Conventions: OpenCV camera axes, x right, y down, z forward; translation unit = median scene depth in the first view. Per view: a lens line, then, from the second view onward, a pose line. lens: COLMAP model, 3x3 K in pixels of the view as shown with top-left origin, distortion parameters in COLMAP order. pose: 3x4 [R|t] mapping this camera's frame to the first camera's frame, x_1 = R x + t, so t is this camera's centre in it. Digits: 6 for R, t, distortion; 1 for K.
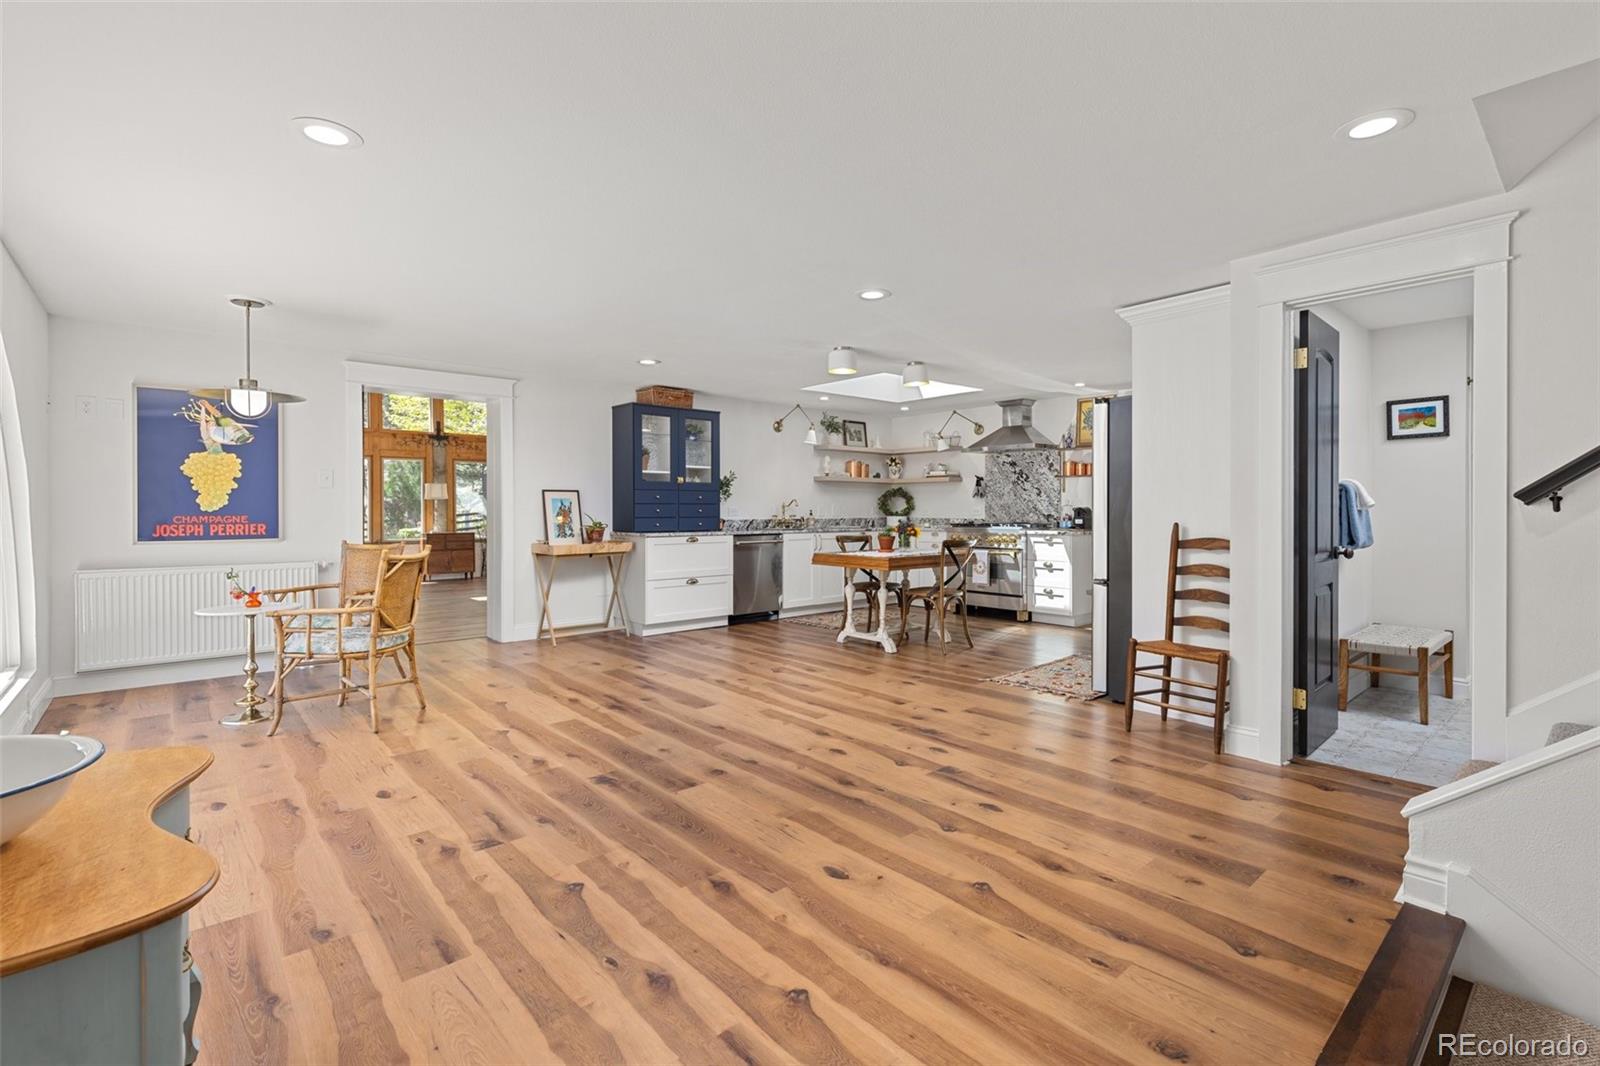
lens RADIAL K [[715.3, 0, 802.5], [0, 715.3, 513.4], [0, 0, 1]] dist [-0.020190, -0.000078]
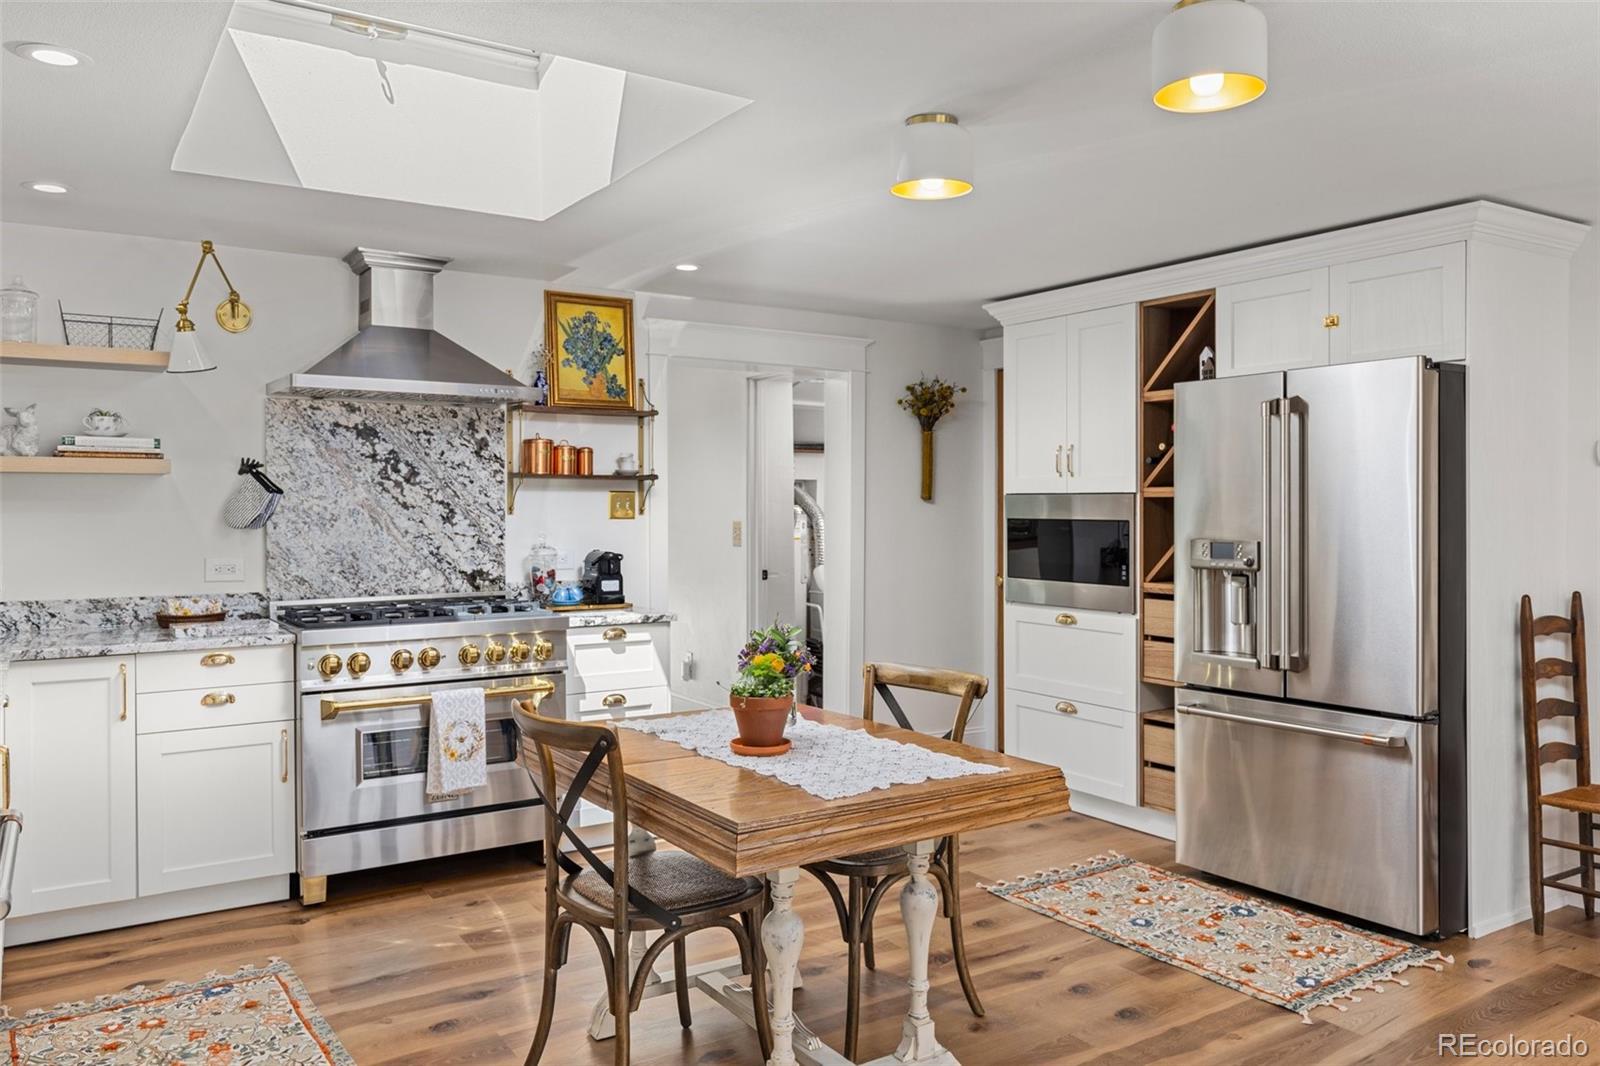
lens RADIAL K [[1154.6, 0, 800.0], [0, 1154.6, 533.0], [0, 0, 1]] dist [-0.055114, -0.001803]
pose [[0.125539, -0.023270, 0.991816, -0.256148], [0.005587, 0.999726, 0.022748, -0.032470], [-0.992073, 0.002685, 0.125634, 0.747774]]
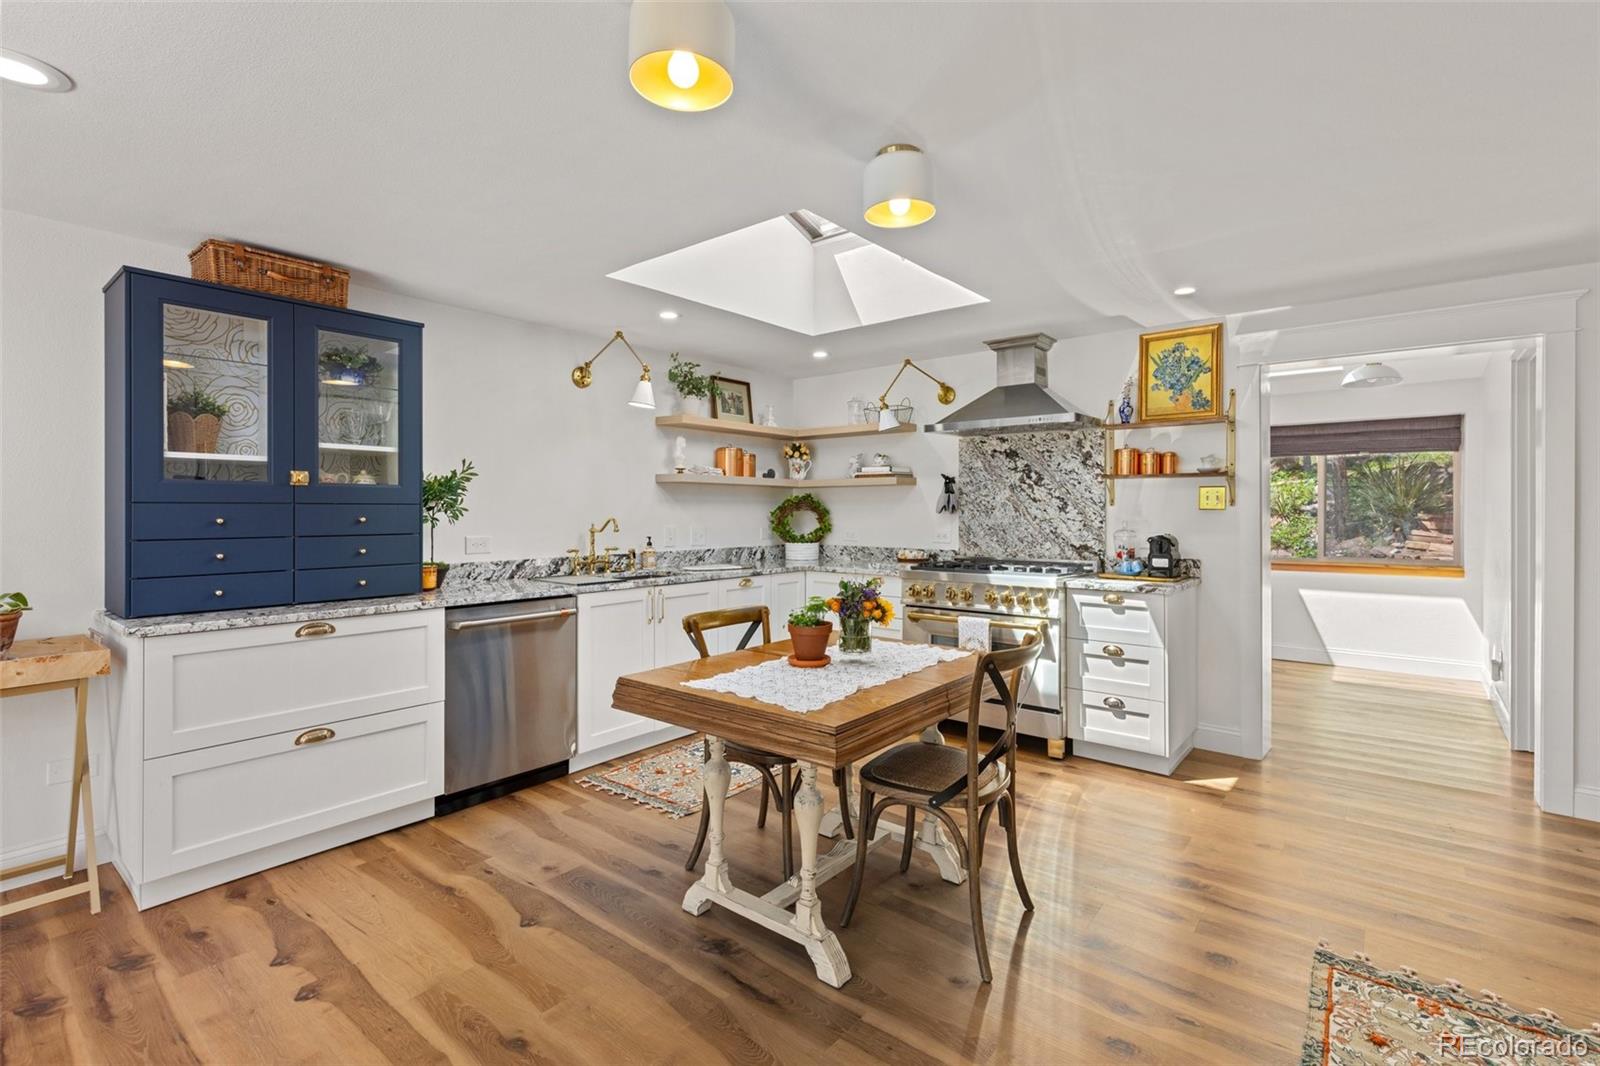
lens RADIAL K [[715.3, 0, 802.5], [0, 715.3, 513.4], [0, 0, 1]] dist [-0.020190, -0.000078]
pose [[0.985690, -0.001263, 0.168561, 0.038073], [0.001870, 0.999992, -0.003443, -0.021823], [-0.168555, 0.003709, 0.985685, 0.493181]]
